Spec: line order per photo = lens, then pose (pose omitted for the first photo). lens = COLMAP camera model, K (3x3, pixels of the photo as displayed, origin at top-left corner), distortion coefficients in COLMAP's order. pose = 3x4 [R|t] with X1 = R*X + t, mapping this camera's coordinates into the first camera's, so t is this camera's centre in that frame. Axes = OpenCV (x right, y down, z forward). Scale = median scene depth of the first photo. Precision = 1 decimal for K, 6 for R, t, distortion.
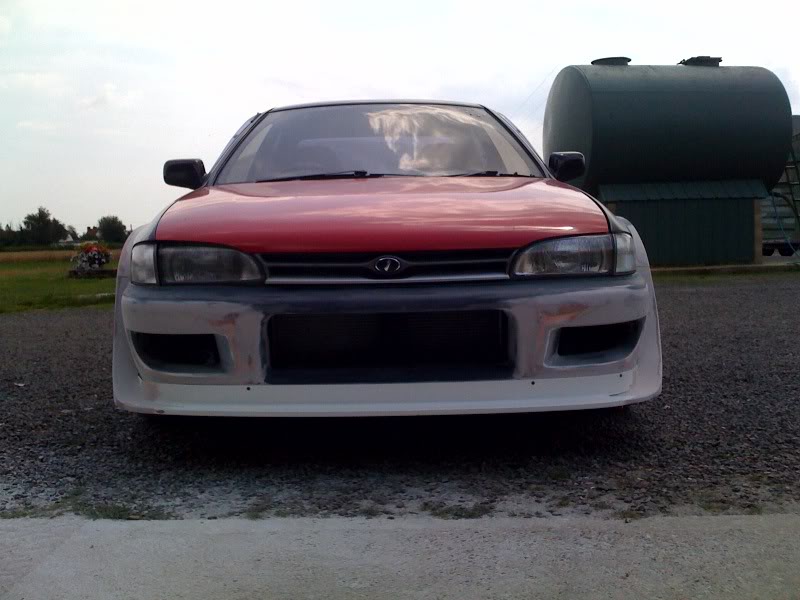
lens RADIAL K [[922.5, 0, 402.8], [0, 922.5, 312.4], [0, 0, 1]] dist [0.163527, -0.682022]
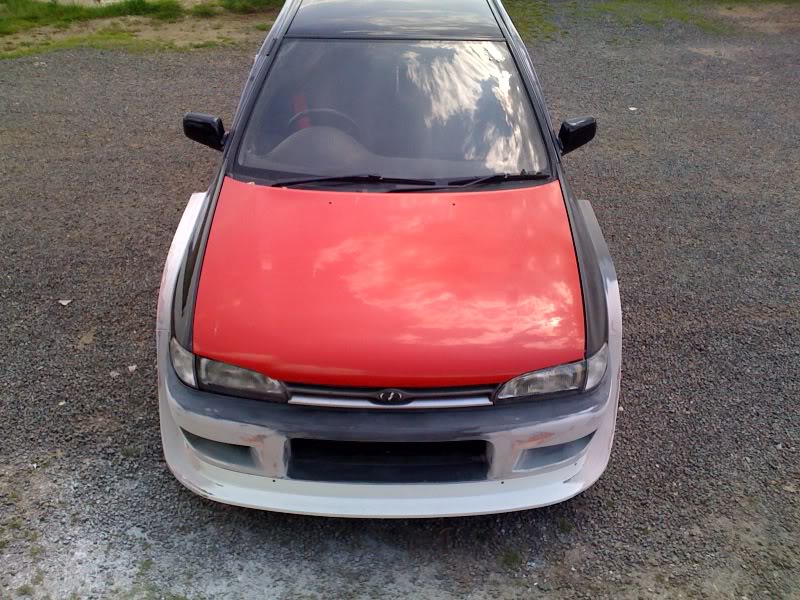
lens RADIAL K [[922.5, 0, 402.8], [0, 922.5, 312.4], [0, 0, 1]] dist [0.163527, -0.682022]
pose [[0.998036, 0.061805, 0.010257, -0.019760], [-0.059761, 0.890013, 0.452001, -0.682191], [0.018807, -0.451726, 0.891958, -0.009567]]
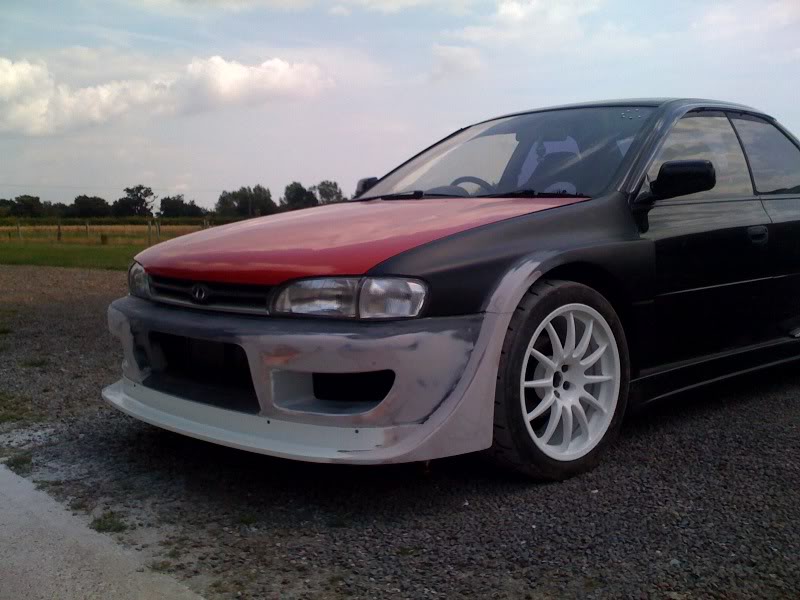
lens RADIAL K [[922.5, 0, 402.8], [0, 922.5, 312.4], [0, 0, 1]] dist [0.163527, -0.682022]
pose [[0.733685, 0.084915, -0.674163, 0.908996], [-0.073727, 0.996252, 0.045247, -0.096307], [0.675478, 0.016507, 0.737196, 0.369224]]
